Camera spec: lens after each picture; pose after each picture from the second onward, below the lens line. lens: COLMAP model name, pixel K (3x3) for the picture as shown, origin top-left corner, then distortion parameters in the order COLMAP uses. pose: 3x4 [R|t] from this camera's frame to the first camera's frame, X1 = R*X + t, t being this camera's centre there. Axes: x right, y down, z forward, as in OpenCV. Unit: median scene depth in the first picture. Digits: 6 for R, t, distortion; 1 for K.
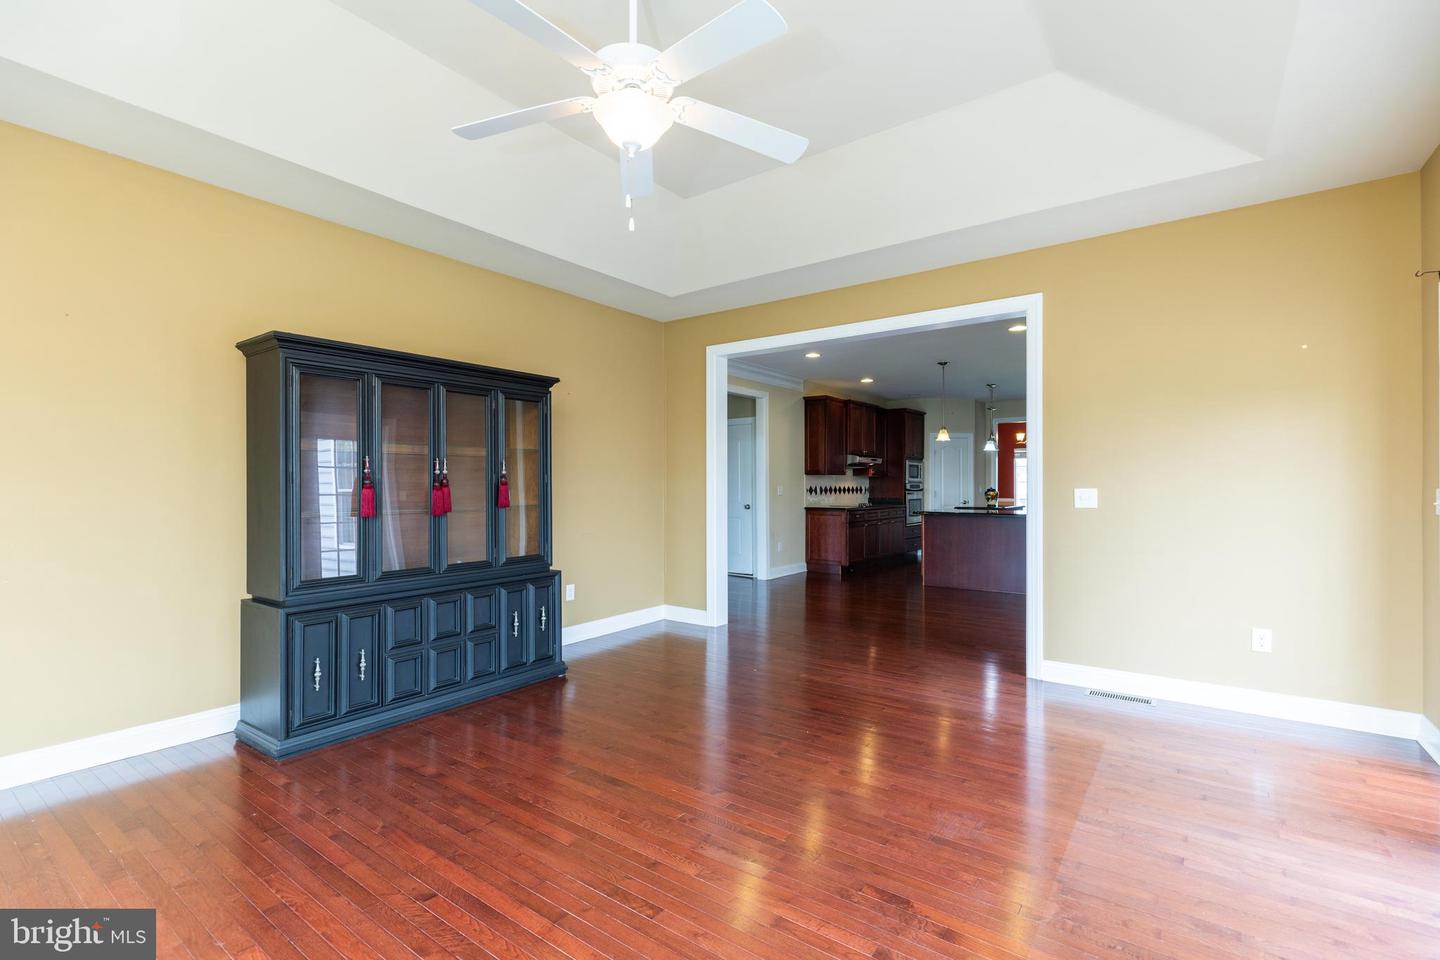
lens RADIAL K [[644.5, 0, 722.6], [0, 644.5, 485.2], [0, 0, 1]] dist [0.089488, 0.000049]
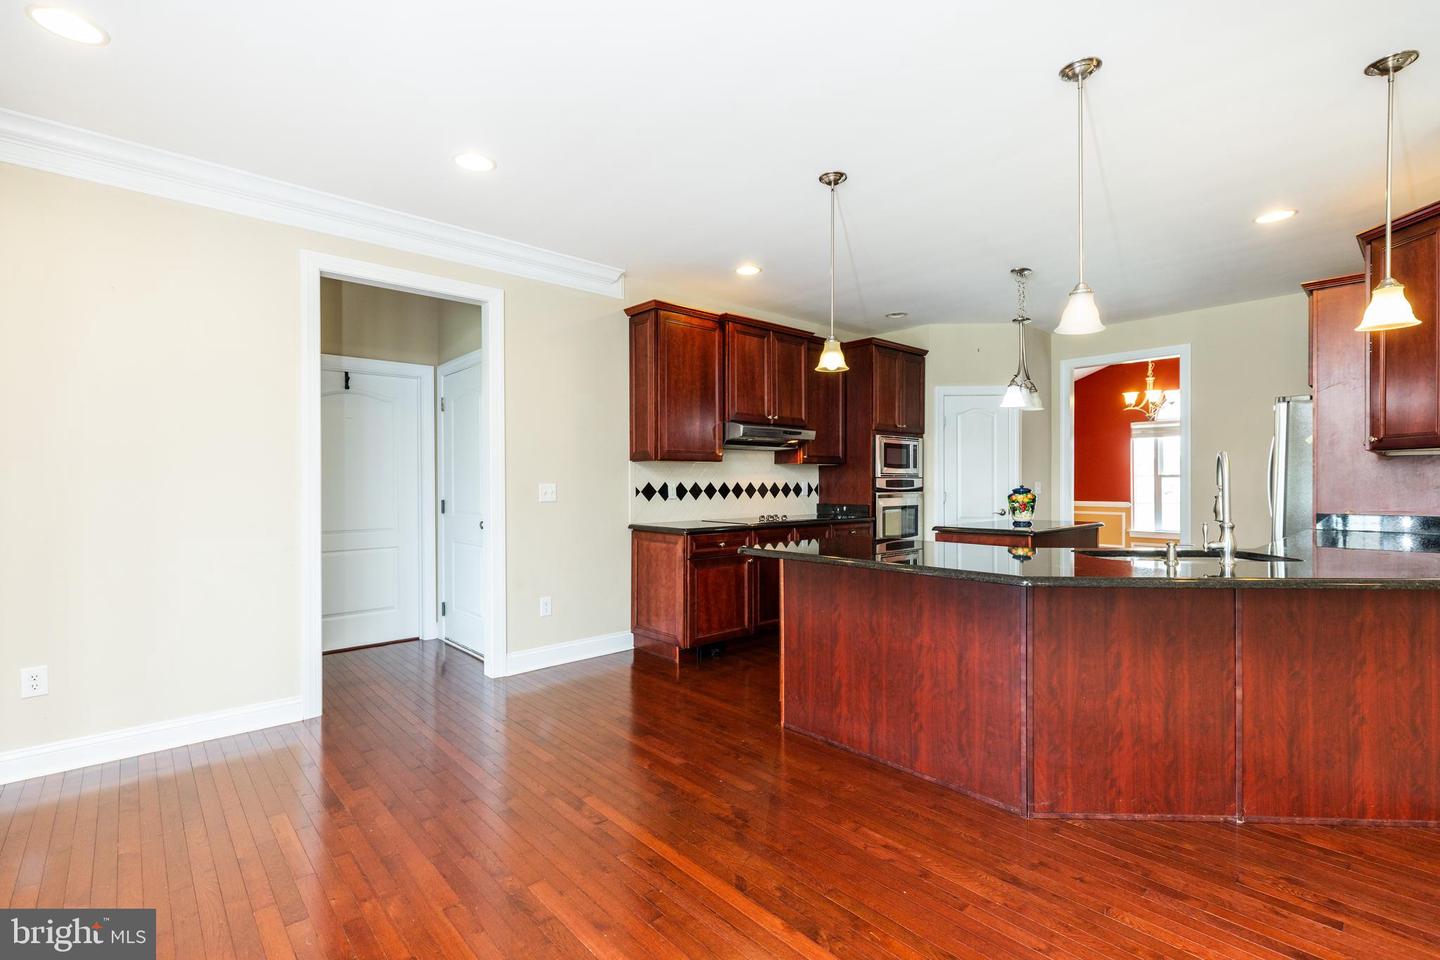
lens RADIAL K [[646.8, 0, 718.6], [0, 646.8, 483.5], [0, 0, 1]] dist [0.013800, 0.000270]
pose [[0.979398, -0.001739, -0.201933, 0.298768], [0.002228, 0.999995, 0.002190, 0.000766], [0.201929, -0.002595, 0.979397, 0.508106]]
